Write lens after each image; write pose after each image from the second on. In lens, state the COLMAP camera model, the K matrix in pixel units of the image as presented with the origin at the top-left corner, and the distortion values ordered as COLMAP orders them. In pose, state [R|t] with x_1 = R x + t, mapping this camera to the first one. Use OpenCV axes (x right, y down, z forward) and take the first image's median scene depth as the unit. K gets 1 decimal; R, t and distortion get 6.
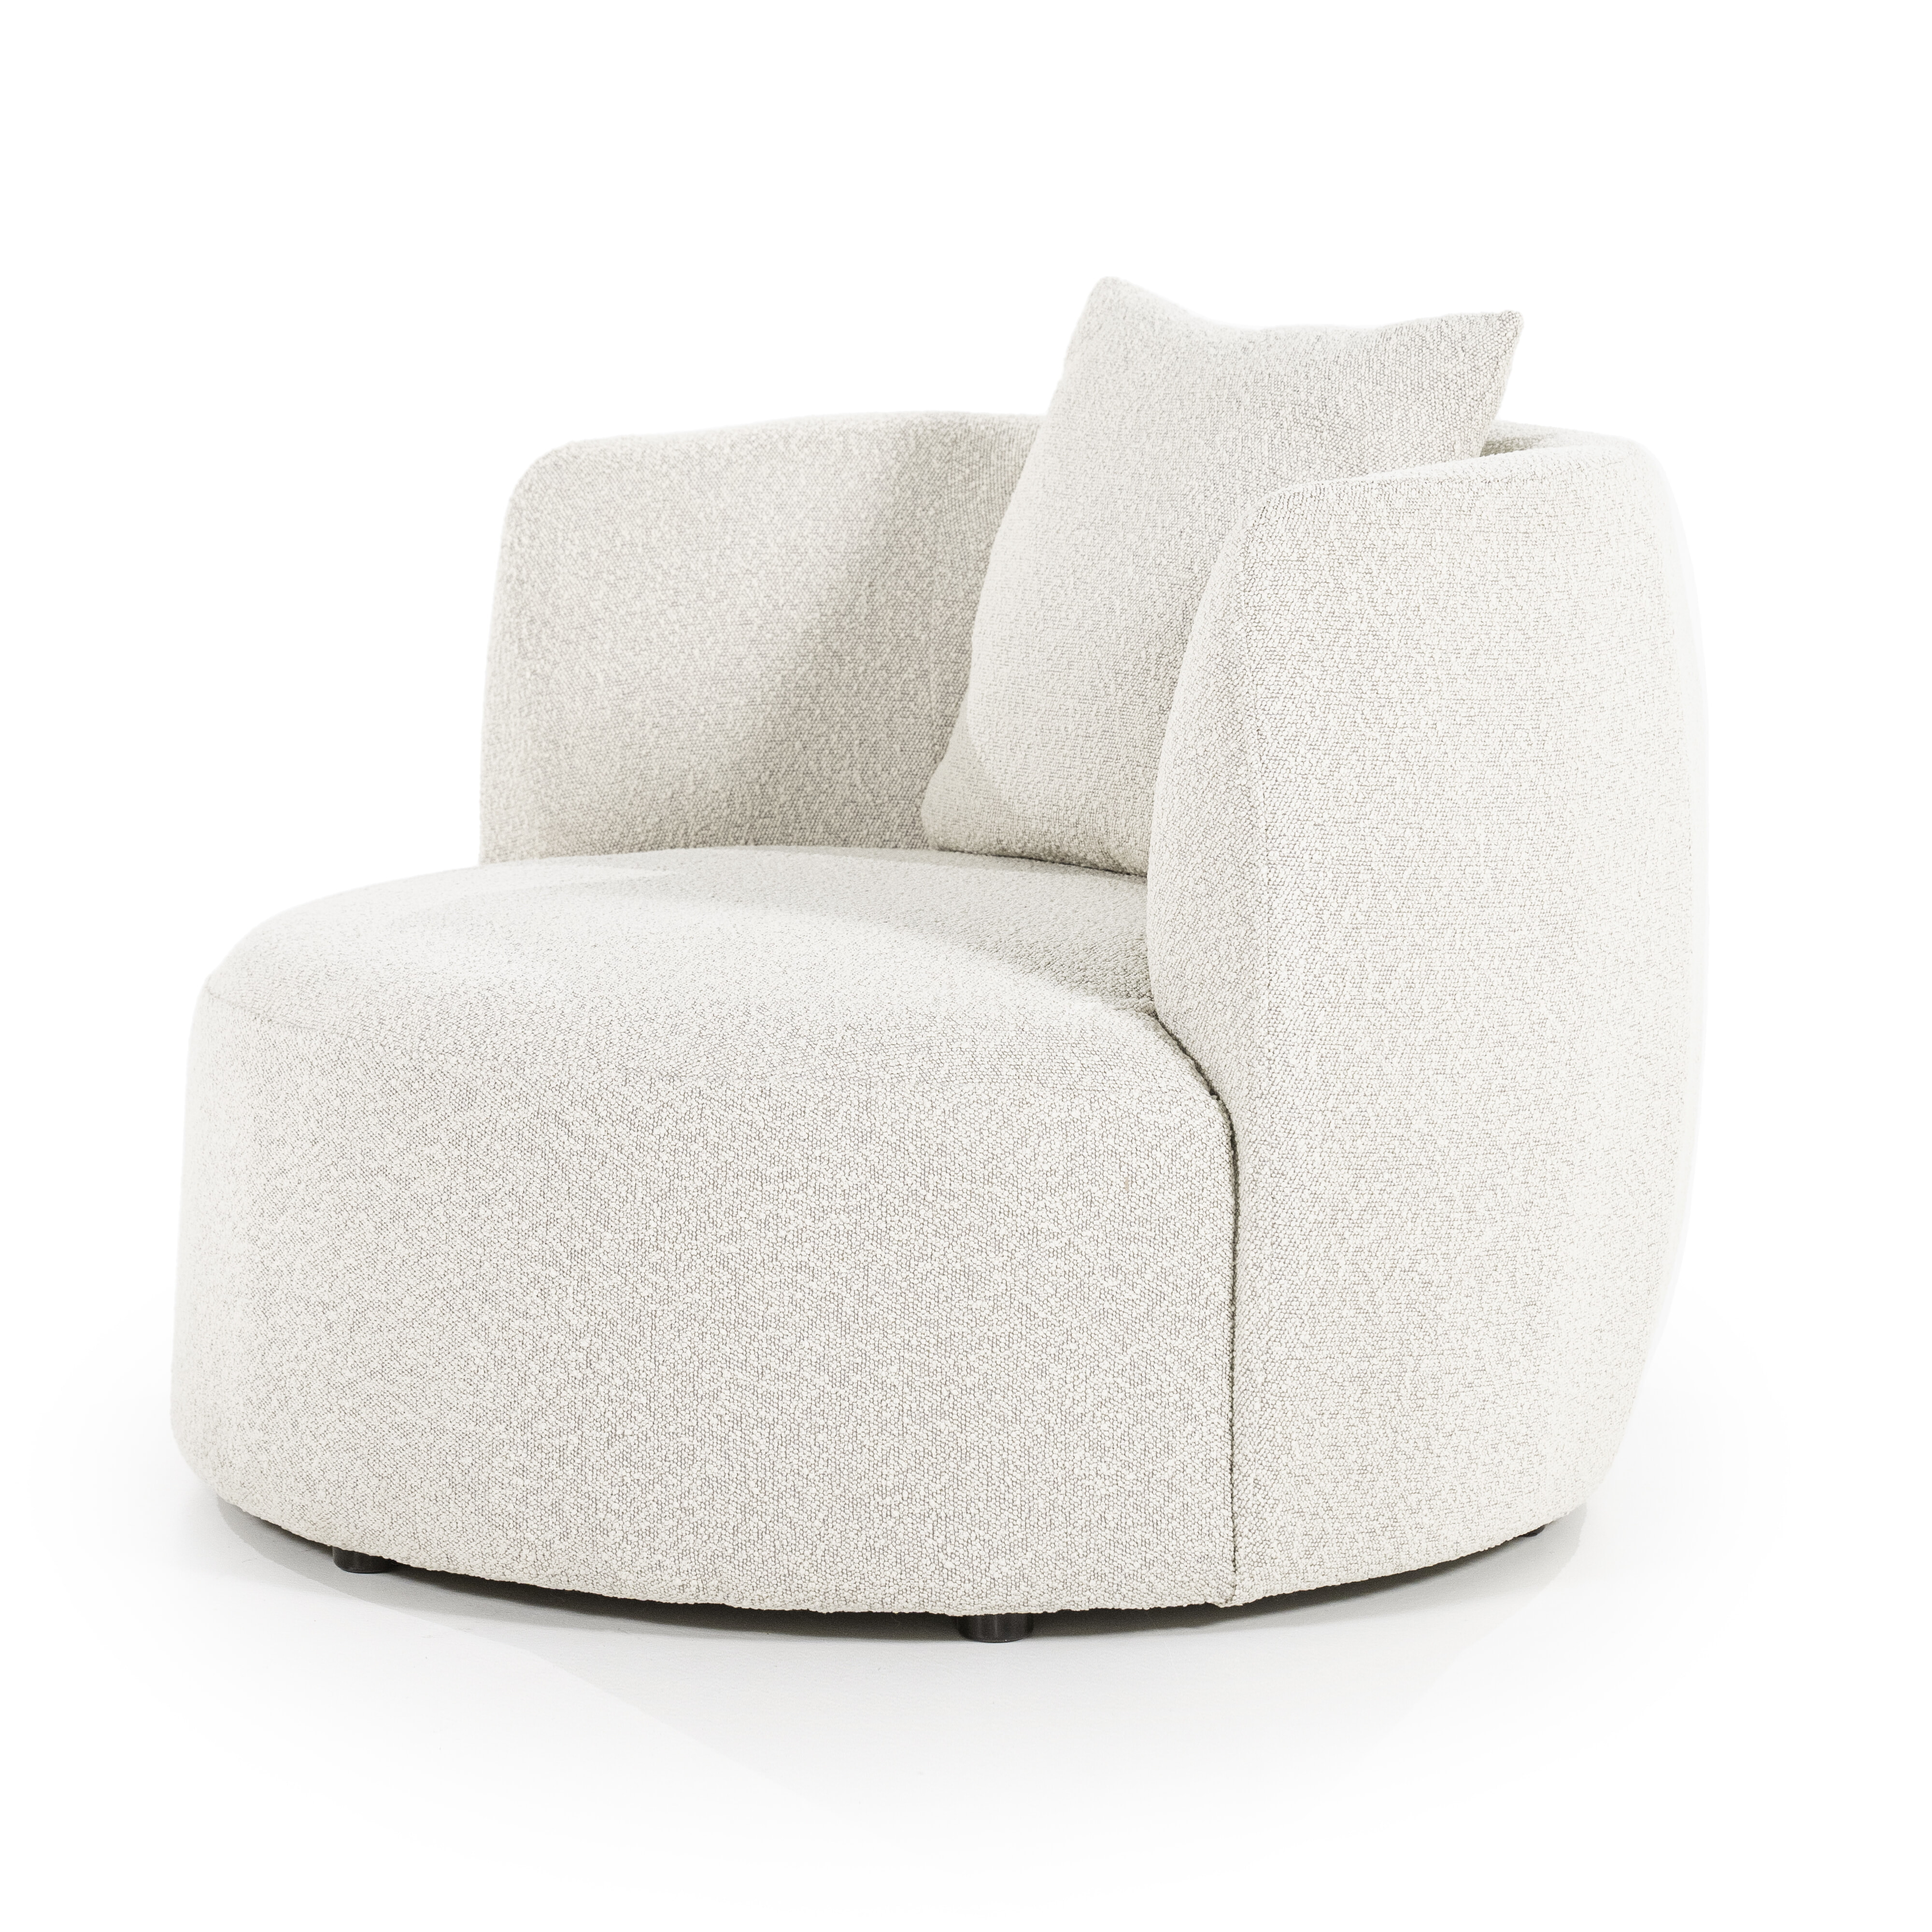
lens RADIAL K [[5129.5, 0, 883.6], [0, 5129.5, 934.3], [0, 0, 1]] dist [0.328552, 0.000000]
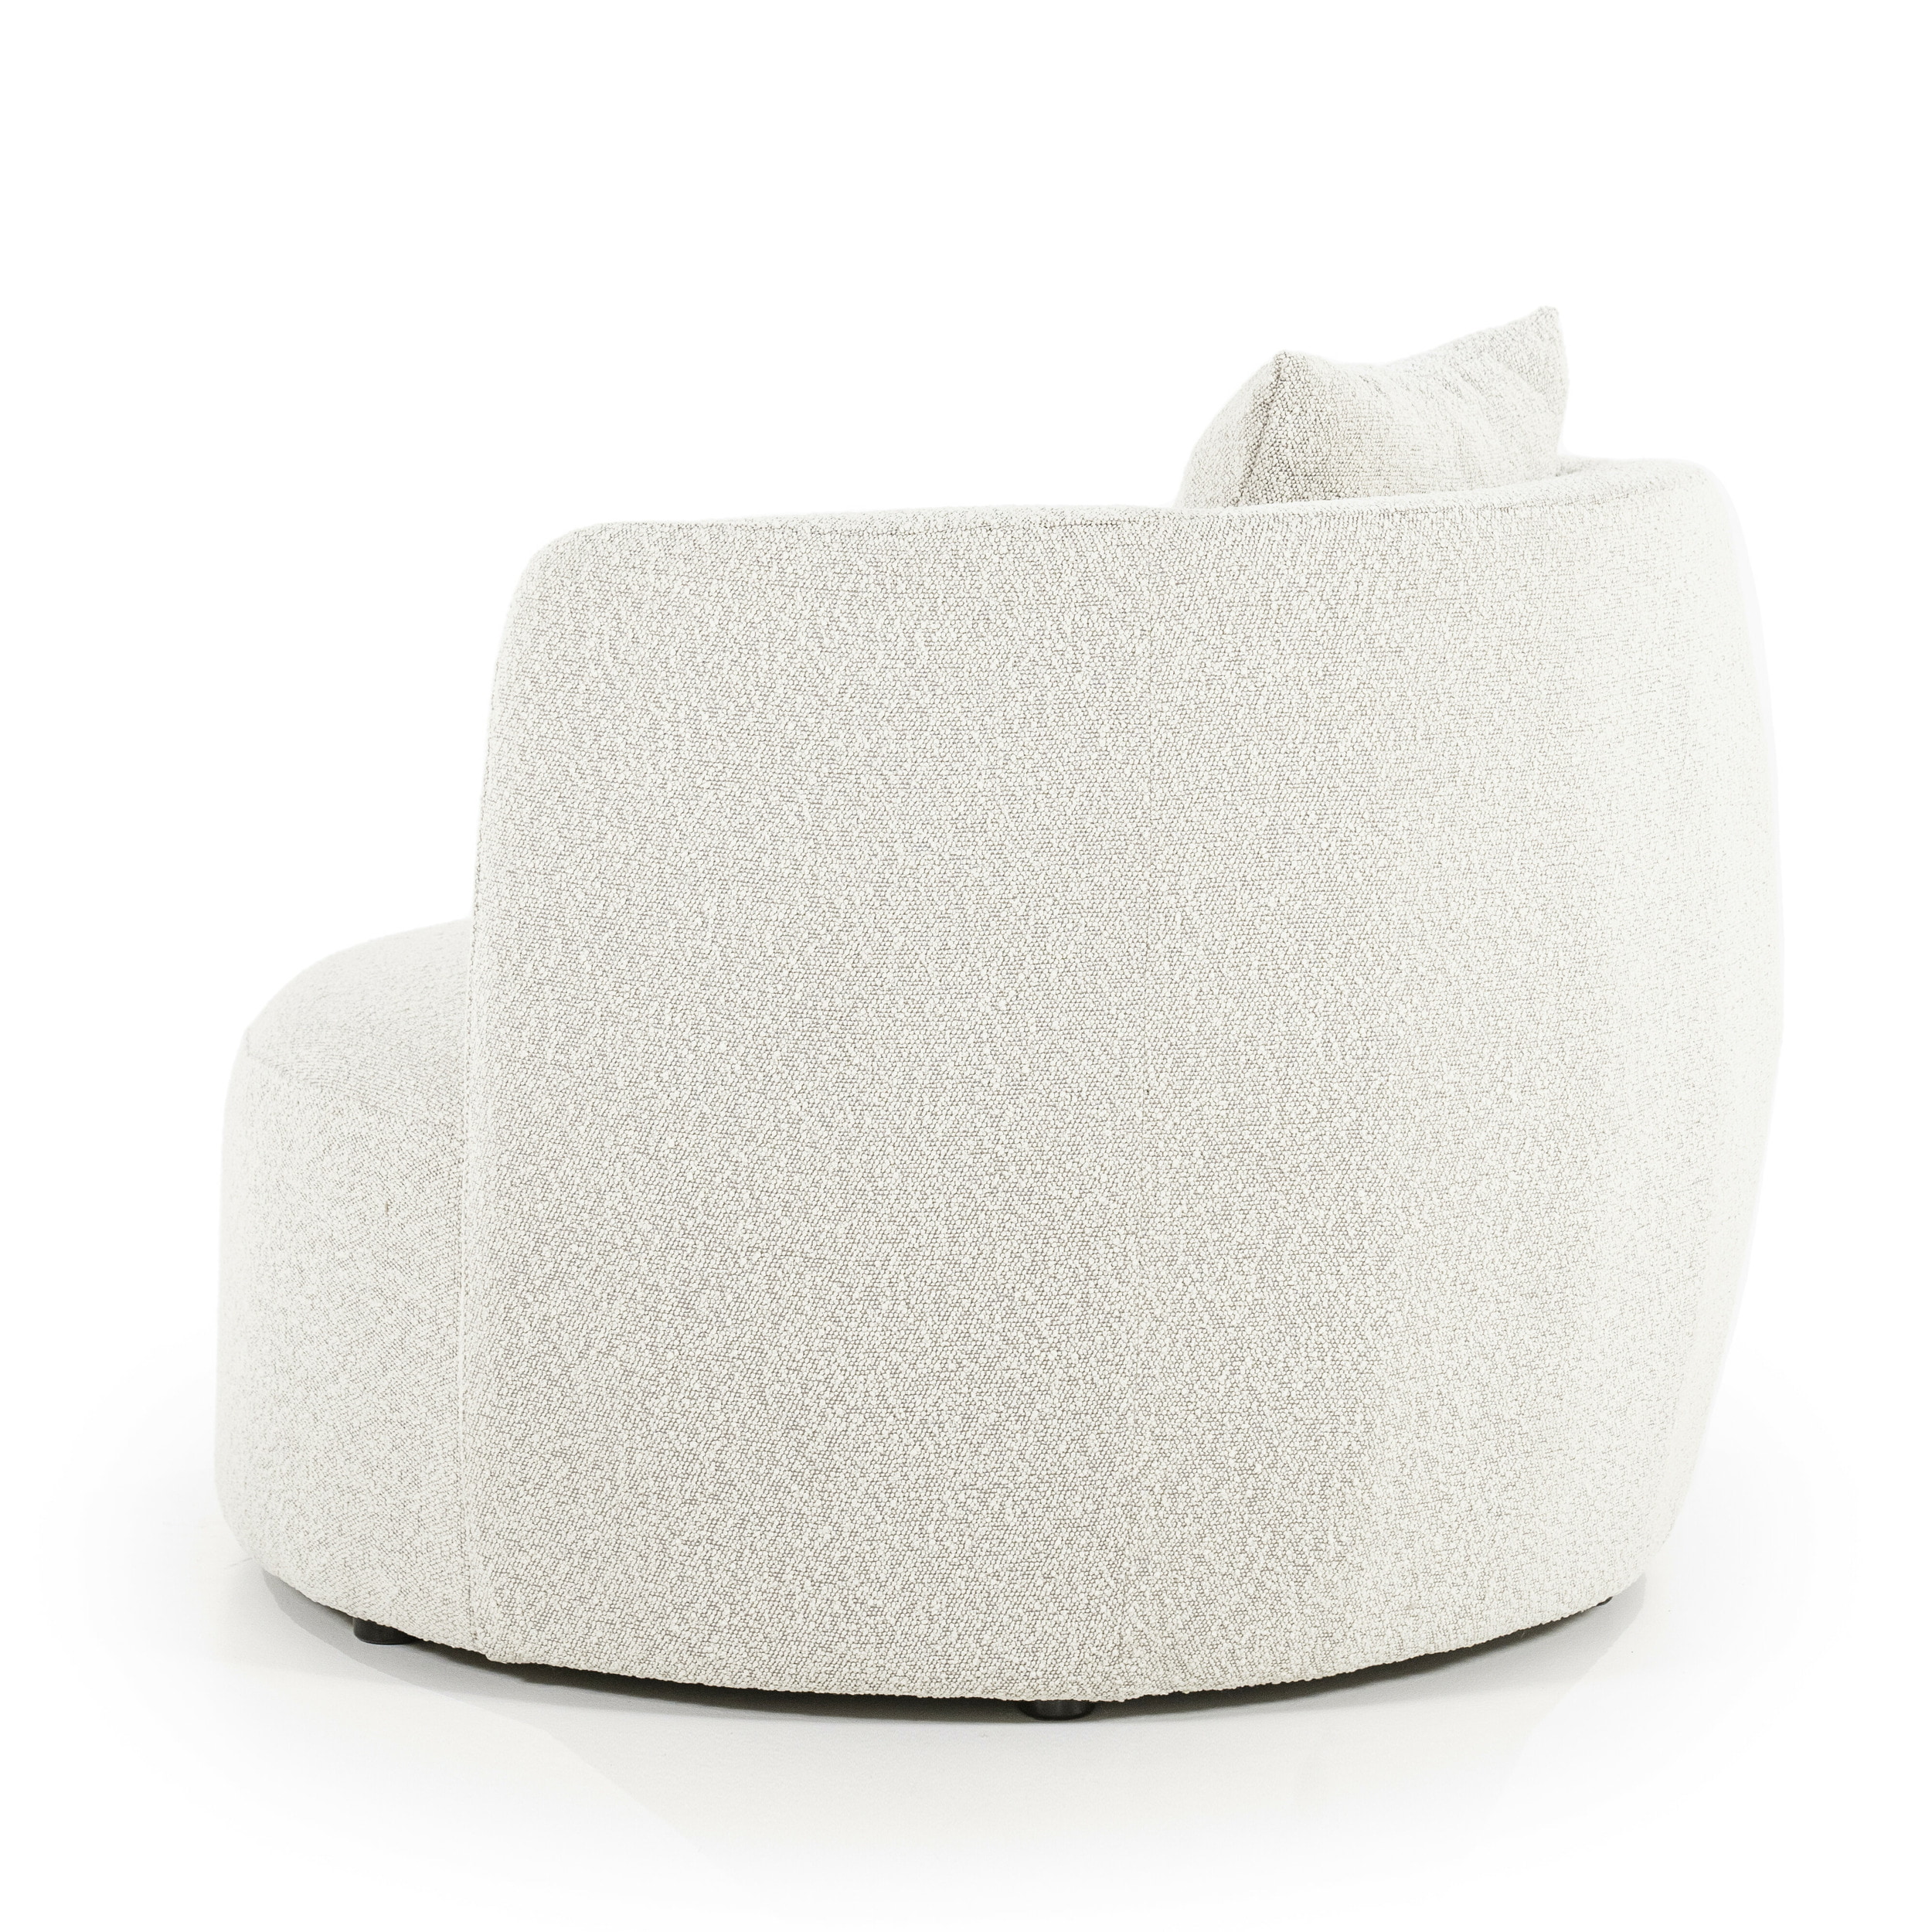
lens RADIAL K [[5129.5, 0, 948.7], [0, 5129.5, 959.2], [0, 0, 1]] dist [0.328552, 0.000000]
pose [[0.500501, 0.111543, -0.858520, 0.950345], [-0.113471, 0.991562, 0.062677, -0.074325], [0.858268, 0.066047, 0.508935, 0.572252]]
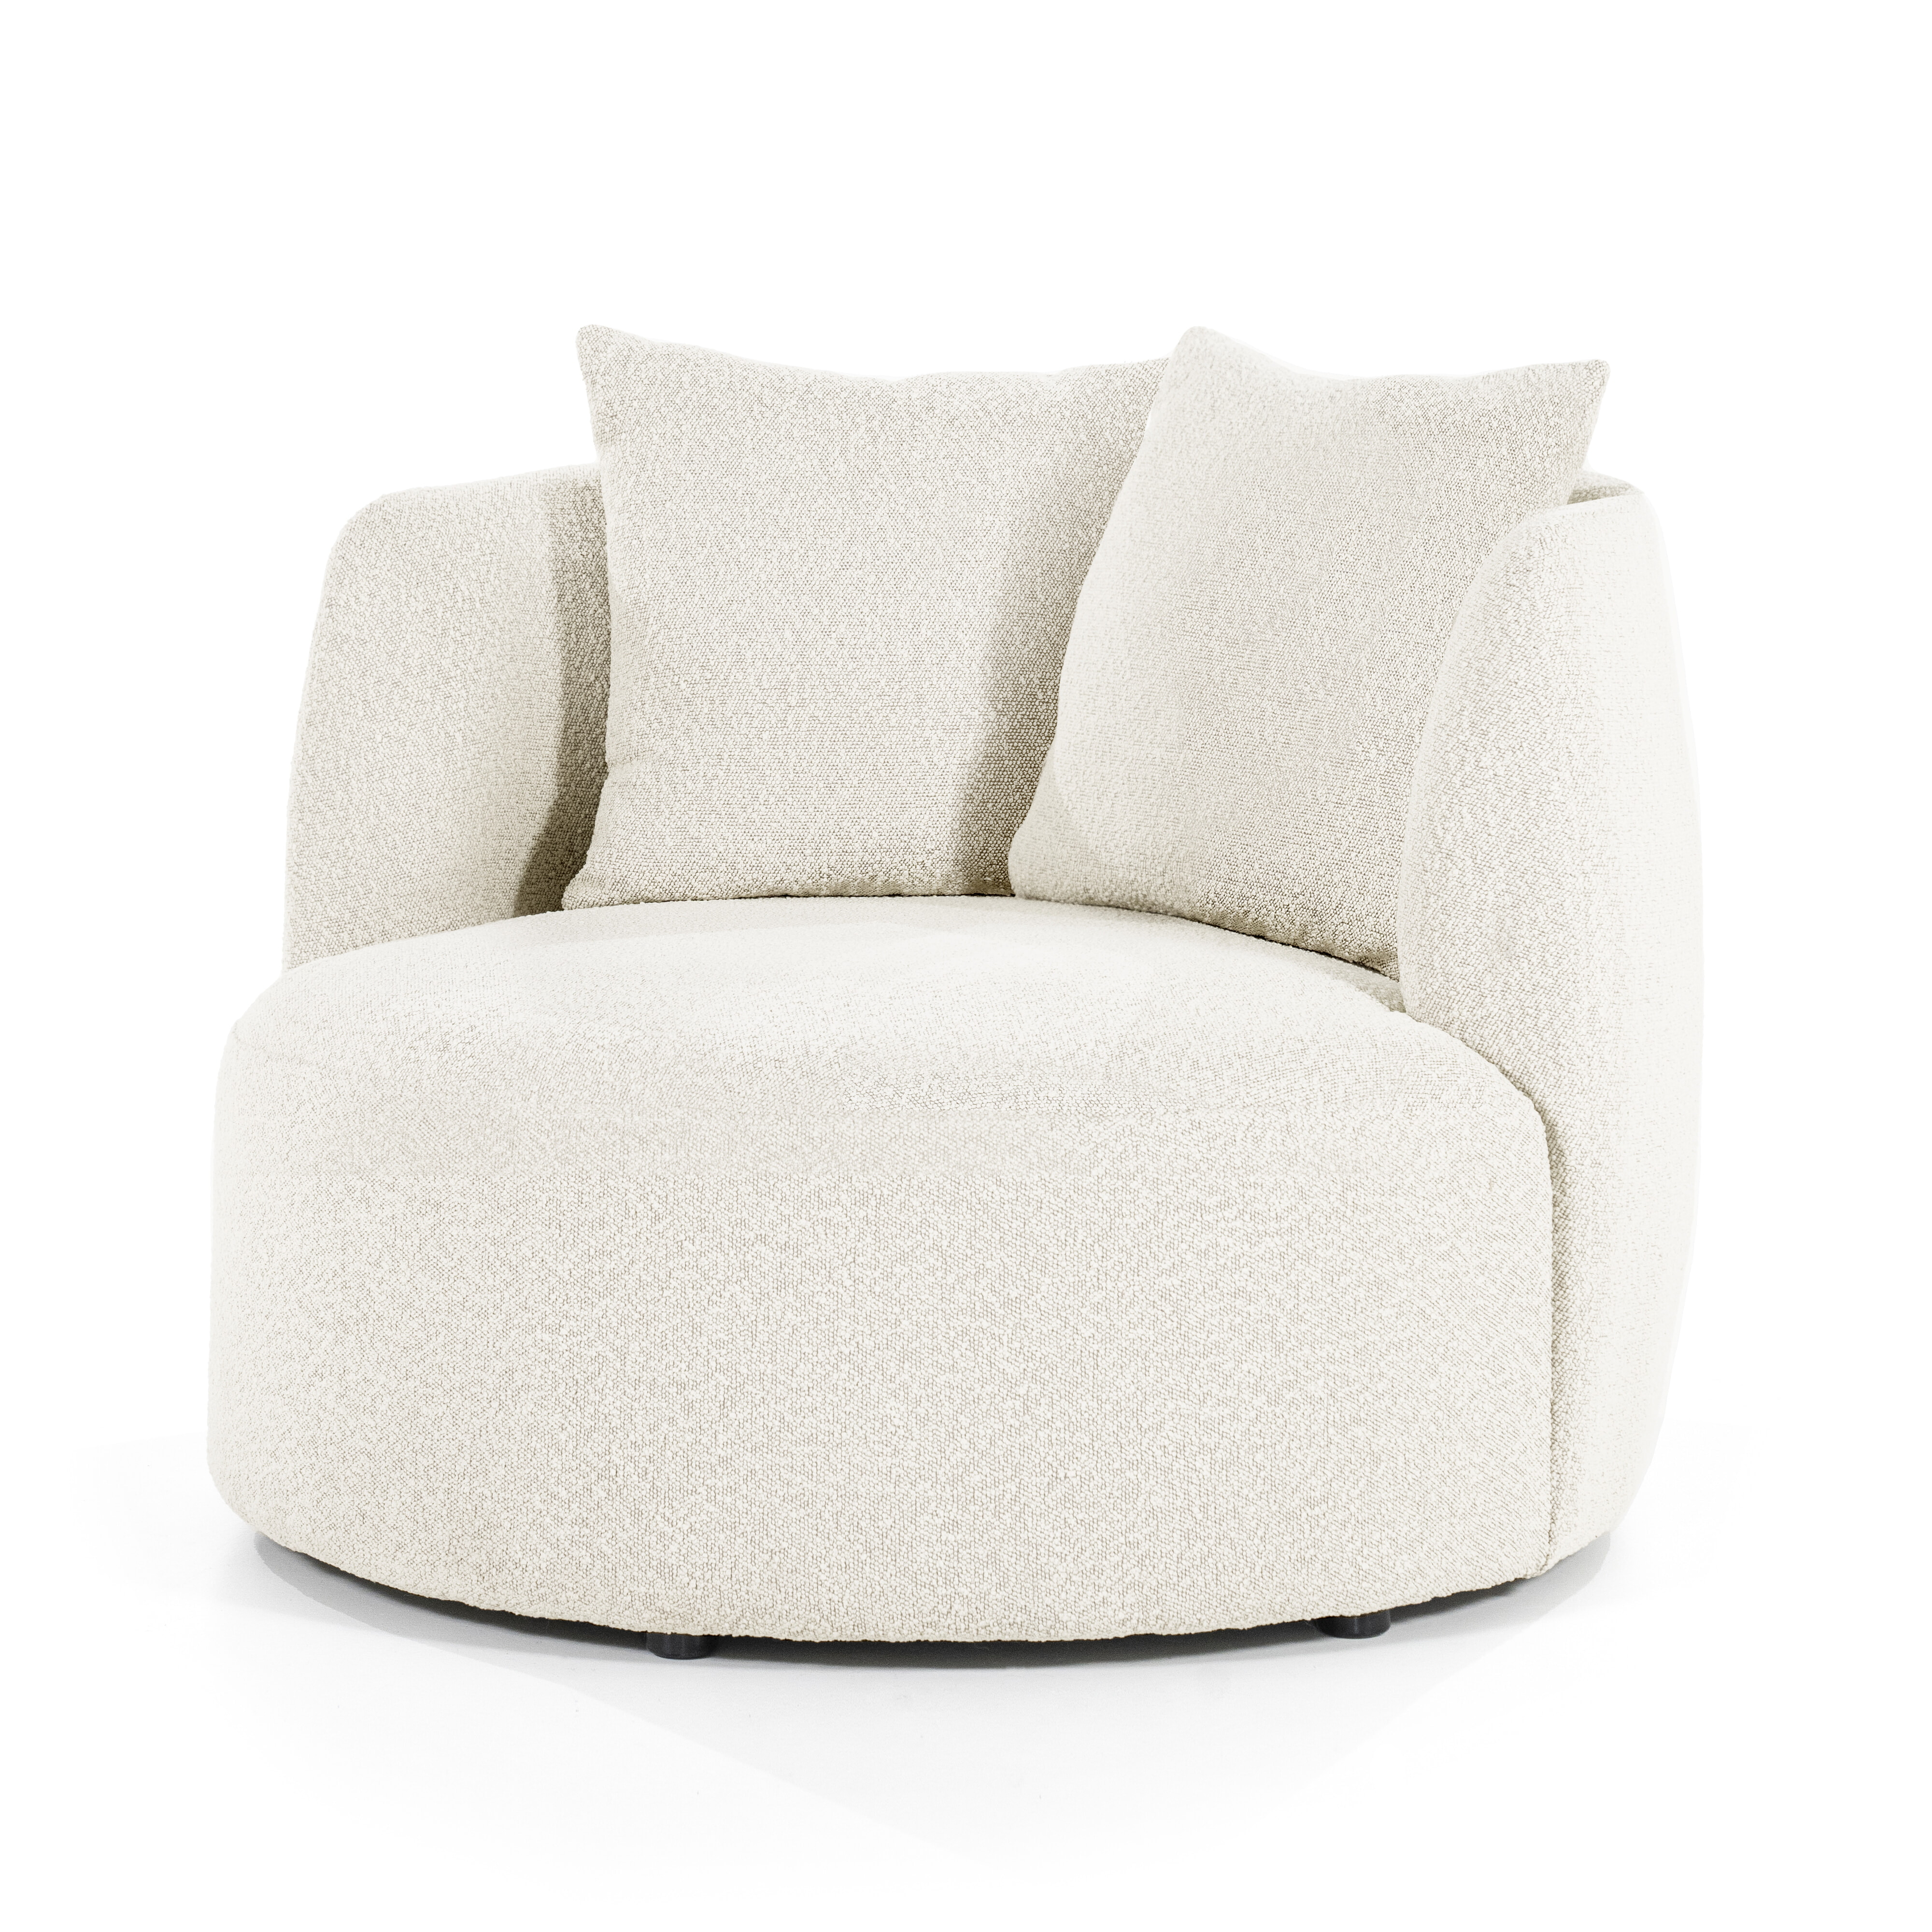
lens RADIAL K [[5129.5, 0, 949.3], [0, 5129.5, 962.0], [0, 0, 1]] dist [0.328552, 0.000000]
pose [[0.869206, -0.063735, 0.490325, -0.556519], [0.065224, 0.997771, 0.014071, -0.018755], [-0.490129, 0.019751, 0.871426, 0.133366]]
